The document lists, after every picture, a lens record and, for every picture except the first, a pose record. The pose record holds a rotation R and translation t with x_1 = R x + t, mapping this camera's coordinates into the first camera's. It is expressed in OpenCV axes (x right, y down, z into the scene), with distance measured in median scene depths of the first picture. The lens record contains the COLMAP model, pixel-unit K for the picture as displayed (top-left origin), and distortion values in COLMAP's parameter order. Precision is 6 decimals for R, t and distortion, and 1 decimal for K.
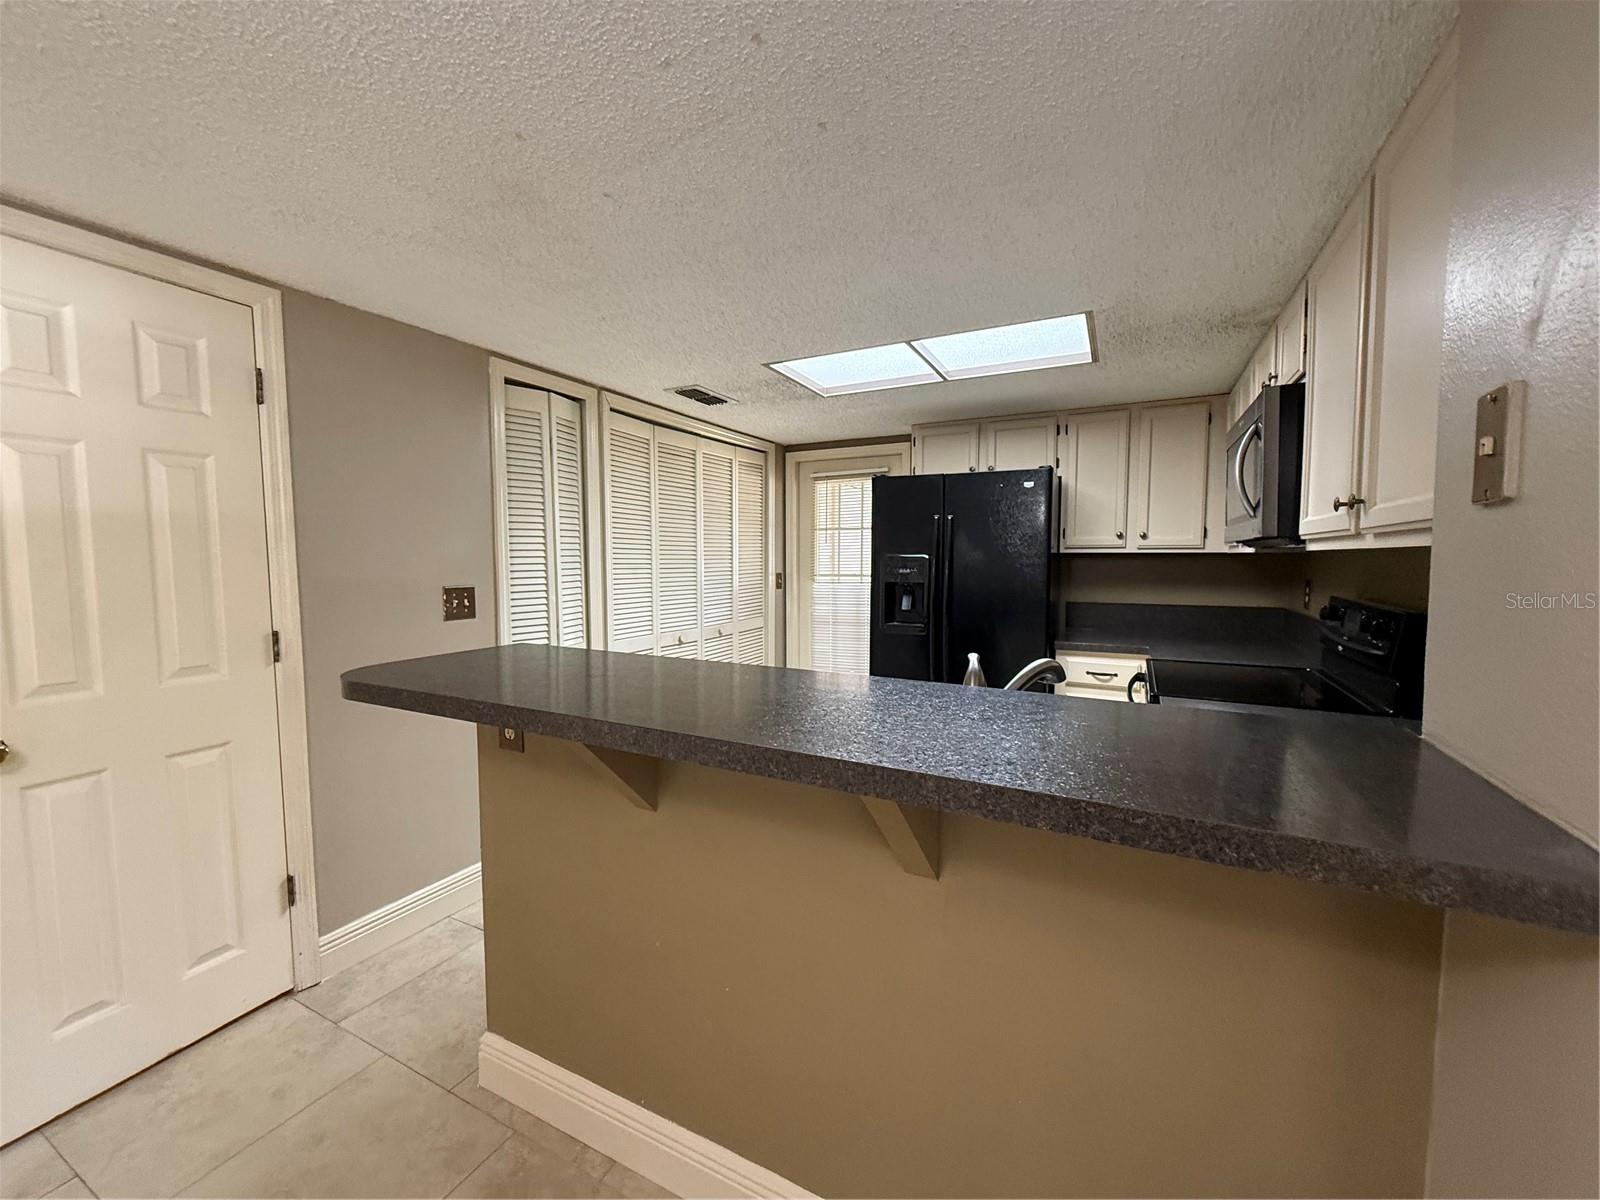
lens RADIAL K [[643.4, 0, 799.7], [0, 643.4, 597.8], [0, 0, 1]] dist [0.000435, -0.000117]
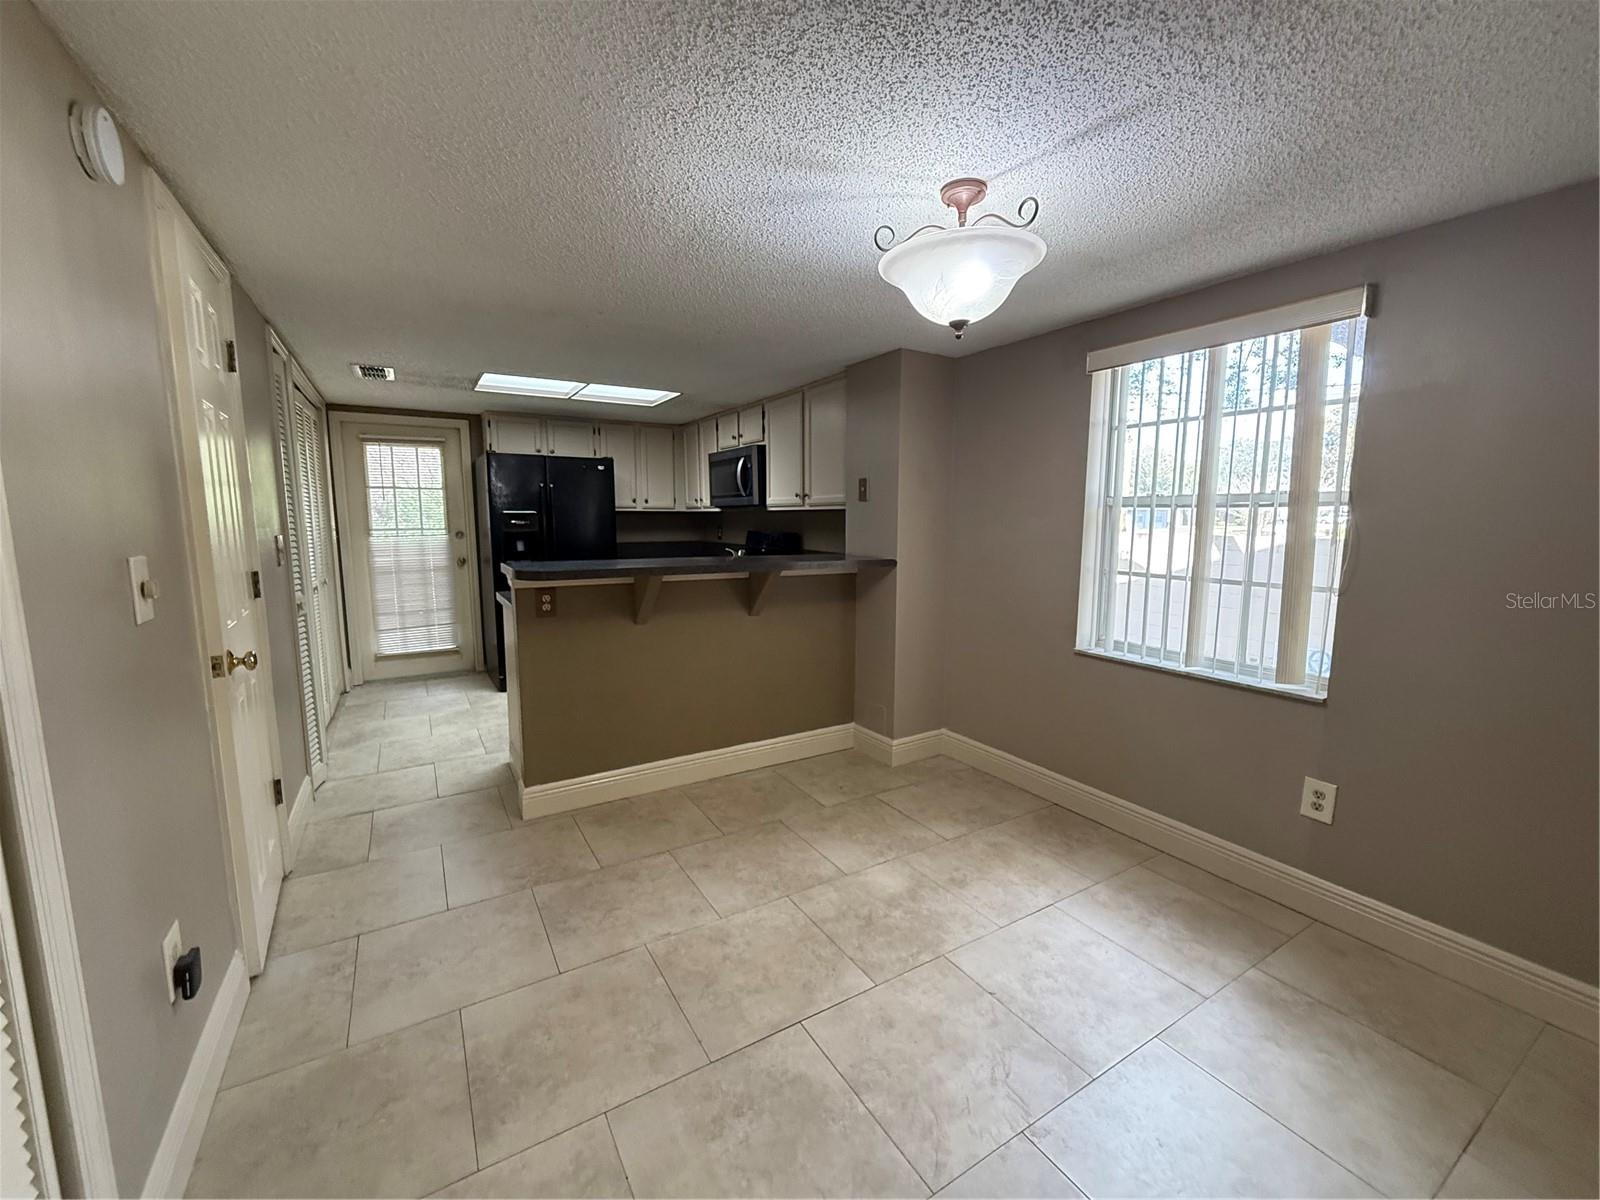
lens RADIAL K [[645.3, 0, 799.8], [0, 645.3, 596.7], [0, 0, 1]] dist [-0.000513, 0.000409]
pose [[0.523099, -0.103974, 0.845906, -0.786610], [0.053527, 0.994579, 0.089147, 0.027687], [-0.850589, -0.001354, 0.525829, -0.274254]]
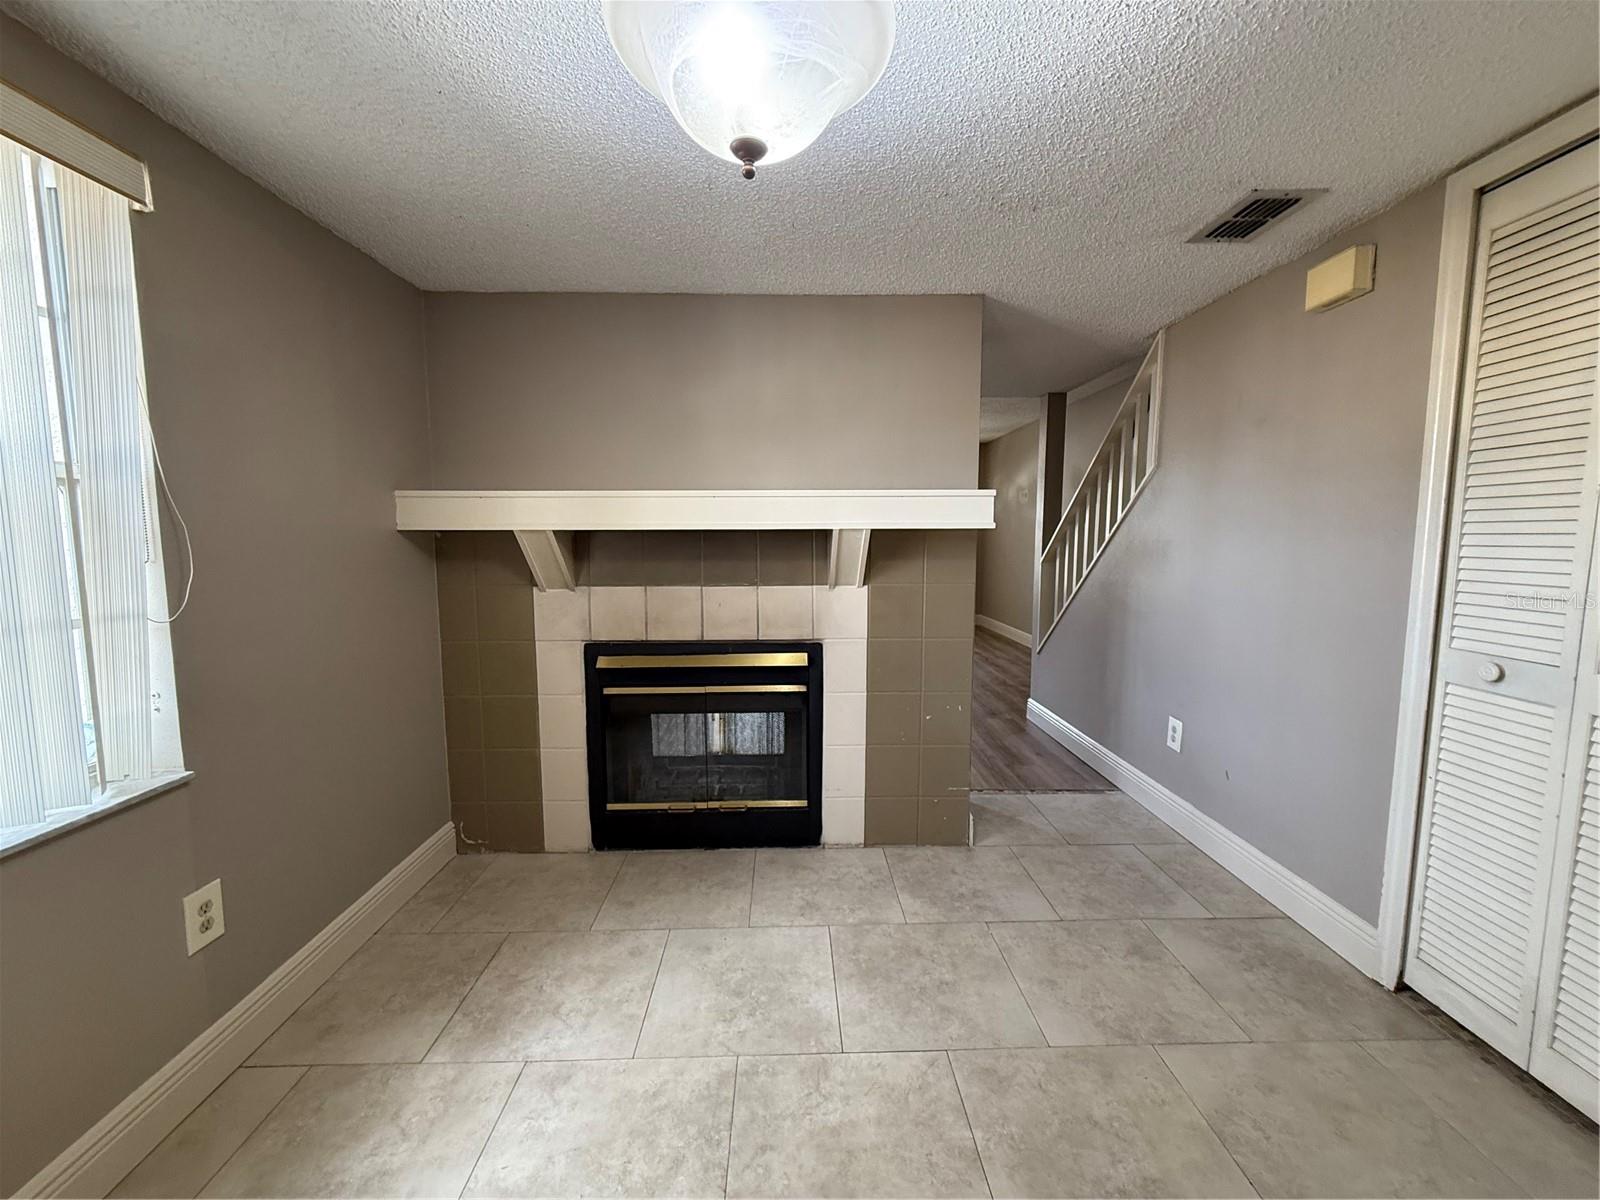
lens RADIAL K [[644.4, 0, 798.9], [0, 644.4, 595.9], [0, 0, 1]] dist [0.000070, -0.000033]
pose [[-0.879485, 0.048609, -0.473438, -0.115361], [-0.028506, 0.987604, 0.154353, 0.016146], [0.475072, 0.149247, -0.867198, 0.196175]]
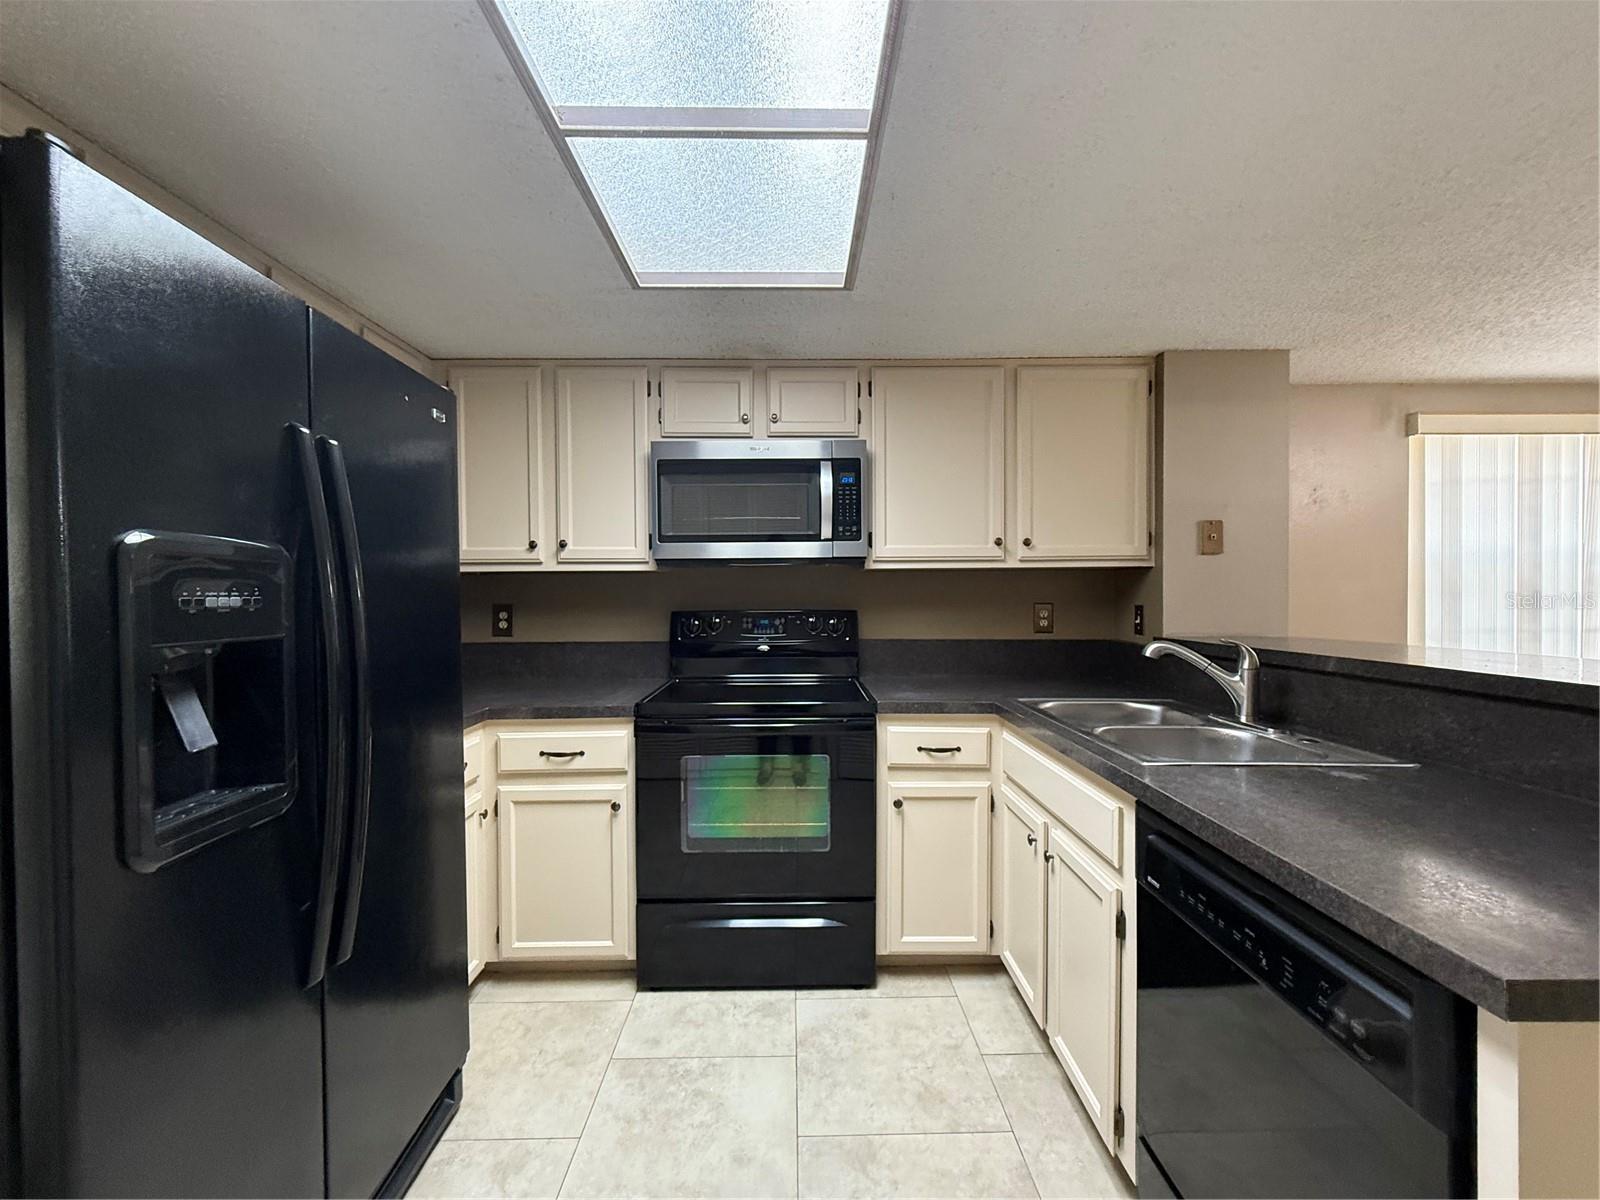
lens RADIAL K [[644.4, 0, 798.9], [0, 644.4, 595.9], [0, 0, 1]] dist [0.000070, -0.000033]
pose [[-0.466211, -0.000052, 0.884674, -0.198282], [0.064803, 0.997312, 0.034209, -0.040828], [-0.882297, 0.073278, -0.464954, 0.999760]]
